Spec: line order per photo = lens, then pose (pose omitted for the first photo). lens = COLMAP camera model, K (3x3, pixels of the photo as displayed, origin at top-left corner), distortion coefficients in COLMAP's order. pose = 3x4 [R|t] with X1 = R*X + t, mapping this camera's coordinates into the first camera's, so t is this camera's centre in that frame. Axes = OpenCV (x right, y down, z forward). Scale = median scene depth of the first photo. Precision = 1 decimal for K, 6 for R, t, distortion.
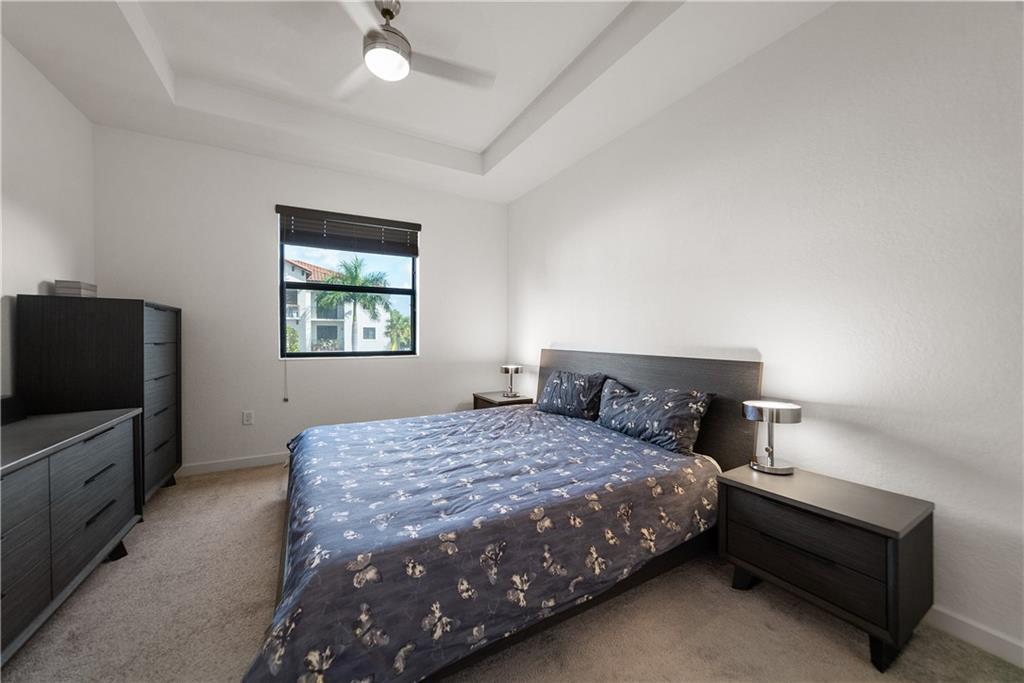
lens RADIAL K [[368.4, 0, 507.4], [0, 368.4, 341.8], [0, 0, 1]] dist [-0.022511, 0.002196]
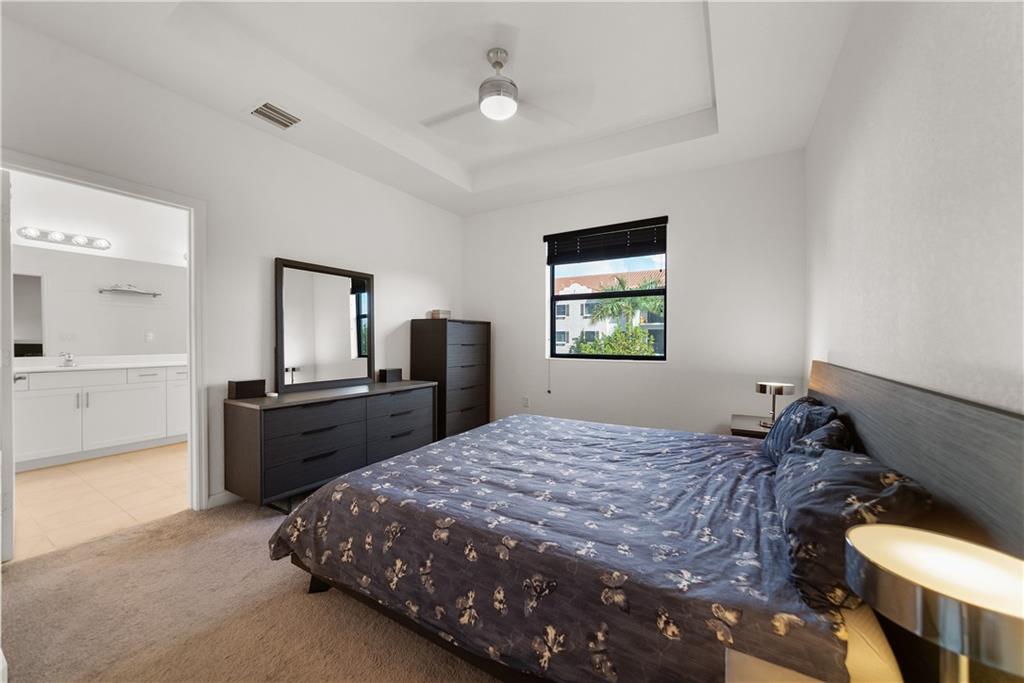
lens RADIAL K [[368.4, 0, 512.2], [0, 368.4, 341.9], [0, 0, 1]] dist [-0.022511, 0.002196]
pose [[0.499543, 0.003494, -0.866282, 0.710163], [-0.012439, 0.999918, -0.003139, -0.006741], [0.866200, 0.012344, 0.499546, 0.464931]]
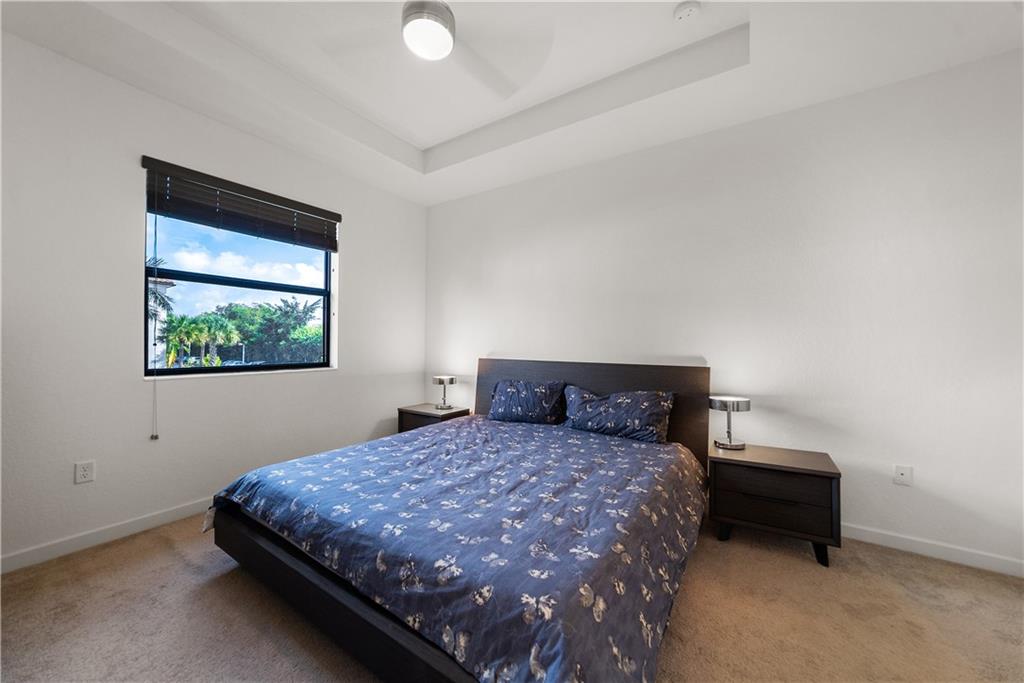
lens RADIAL K [[368.4, 0, 509.7], [0, 368.4, 338.9], [0, 0, 1]] dist [-0.022511, 0.002196]
pose [[0.889258, 0.010785, 0.457278, -0.555953], [0.001575, 0.999644, -0.026639, -0.013245], [-0.457403, 0.024409, 0.888925, 0.137548]]
